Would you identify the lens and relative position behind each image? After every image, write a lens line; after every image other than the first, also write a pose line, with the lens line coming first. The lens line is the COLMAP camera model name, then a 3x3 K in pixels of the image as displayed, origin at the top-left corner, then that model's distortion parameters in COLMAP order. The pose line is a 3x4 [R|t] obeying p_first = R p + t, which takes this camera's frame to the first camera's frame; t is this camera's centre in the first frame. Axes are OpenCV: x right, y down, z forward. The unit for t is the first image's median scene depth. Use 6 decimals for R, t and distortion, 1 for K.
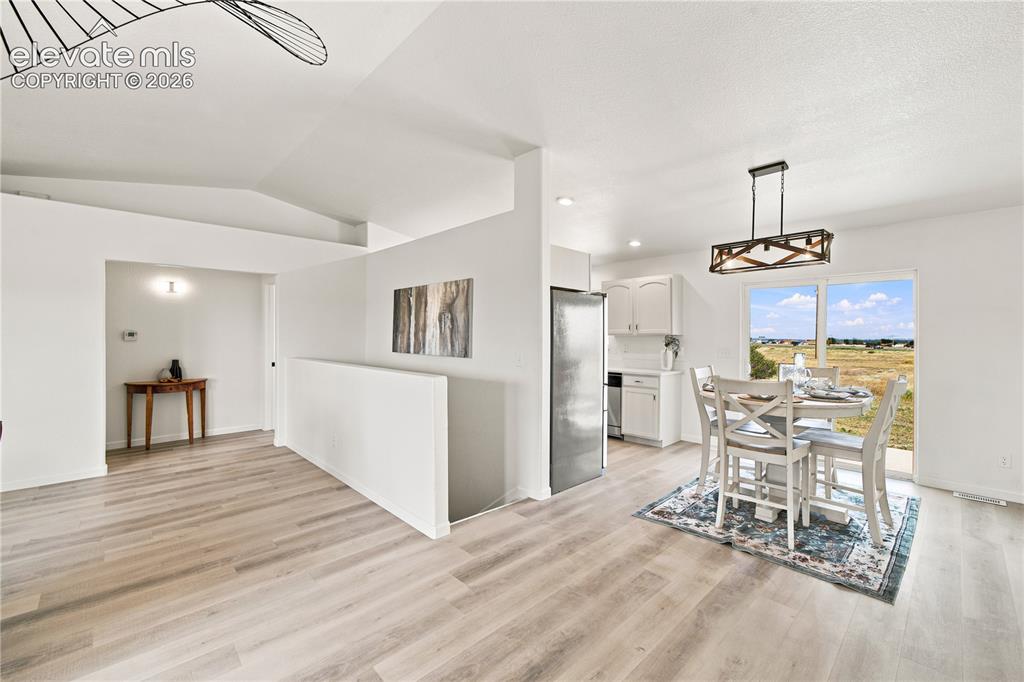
lens RADIAL K [[424.1, 0, 503.7], [0, 424.1, 334.8], [0, 0, 1]] dist [-0.012167, 0.004310]
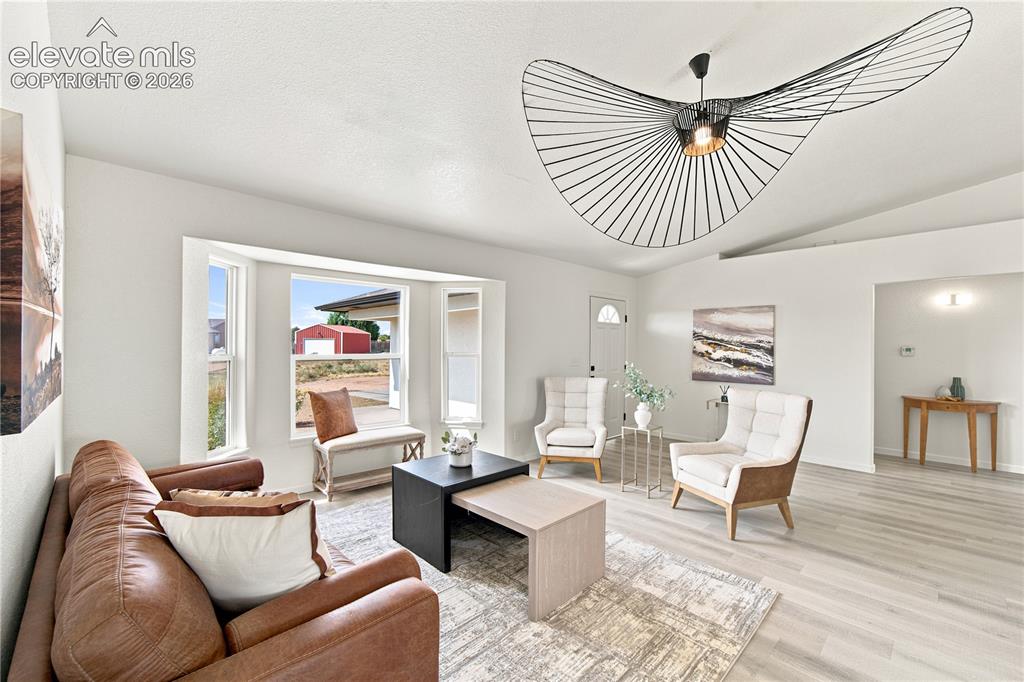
lens RADIAL K [[424.1, 0, 511.8], [0, 424.1, 344.9], [0, 0, 1]] dist [-0.012167, 0.004310]
pose [[0.008354, -0.004416, -0.999955, 0.239505], [-0.007487, 0.999962, -0.004478, -0.002607], [0.999937, 0.007524, 0.008321, 0.011672]]
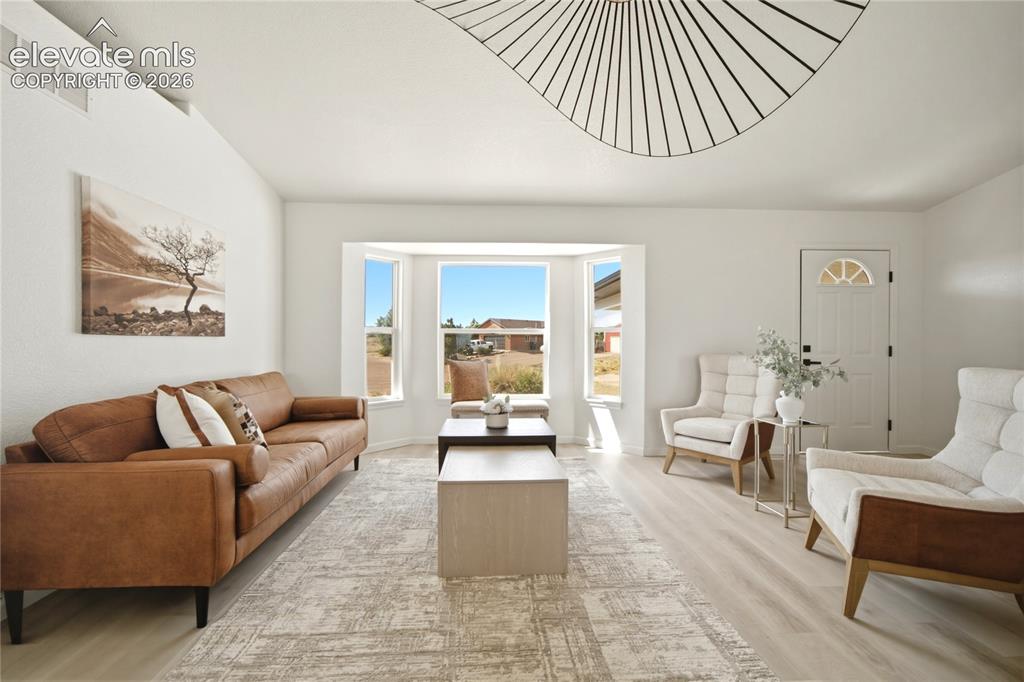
lens RADIAL K [[424.1, 0, 504.6], [0, 424.1, 341.6], [0, 0, 1]] dist [-0.012167, 0.004310]
pose [[-0.660024, -0.002593, -0.751240, -0.005576], [-0.000033, 0.999994, -0.003423, 0.075615], [0.751245, -0.002234, -0.660020, 0.537365]]
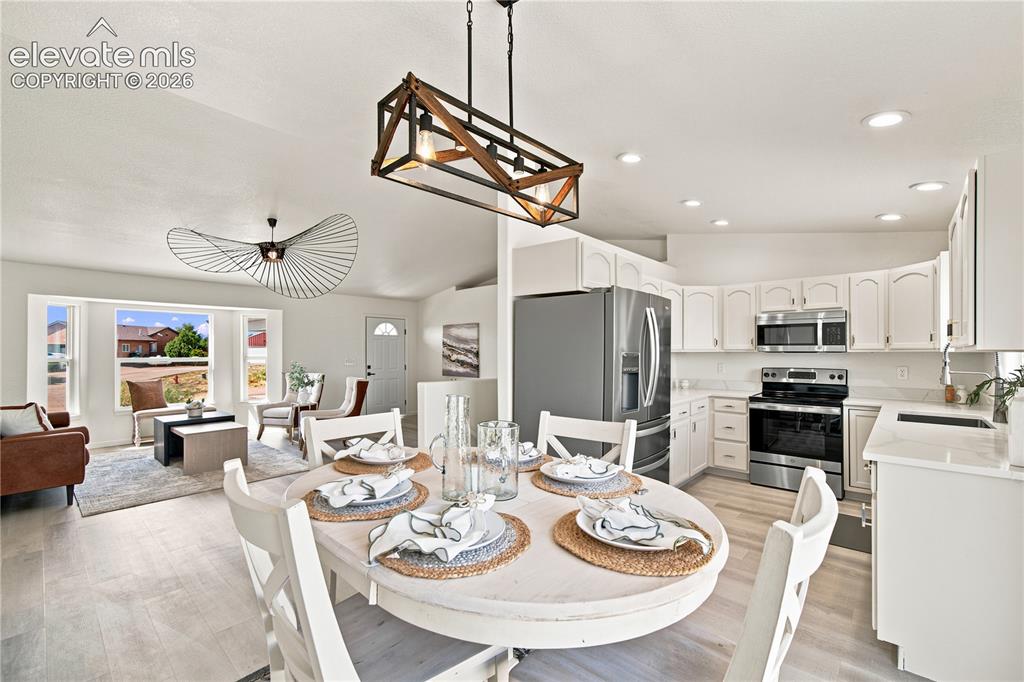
lens RADIAL K [[424.1, 0, 509.0], [0, 424.1, 349.0], [0, 0, 1]] dist [-0.012167, 0.004310]
pose [[0.088302, -0.008942, -0.996054, 1.130885], [0.001155, 0.999960, -0.008875, -0.000548], [0.996093, -0.000367, 0.088309, 1.033710]]
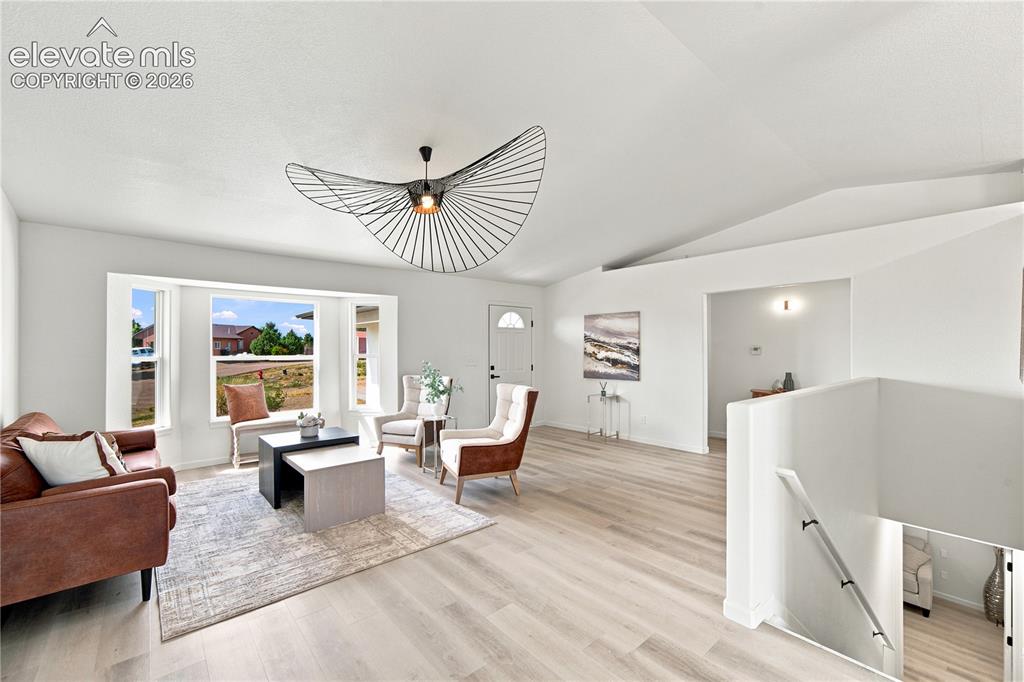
lens RADIAL K [[424.1, 0, 514.2], [0, 424.1, 347.0], [0, 0, 1]] dist [-0.012167, 0.004310]
pose [[-0.037515, -0.006370, -0.999276, 0.542756], [0.001906, 0.999977, -0.006446, -0.000626], [0.999294, -0.002146, -0.037502, 0.568433]]
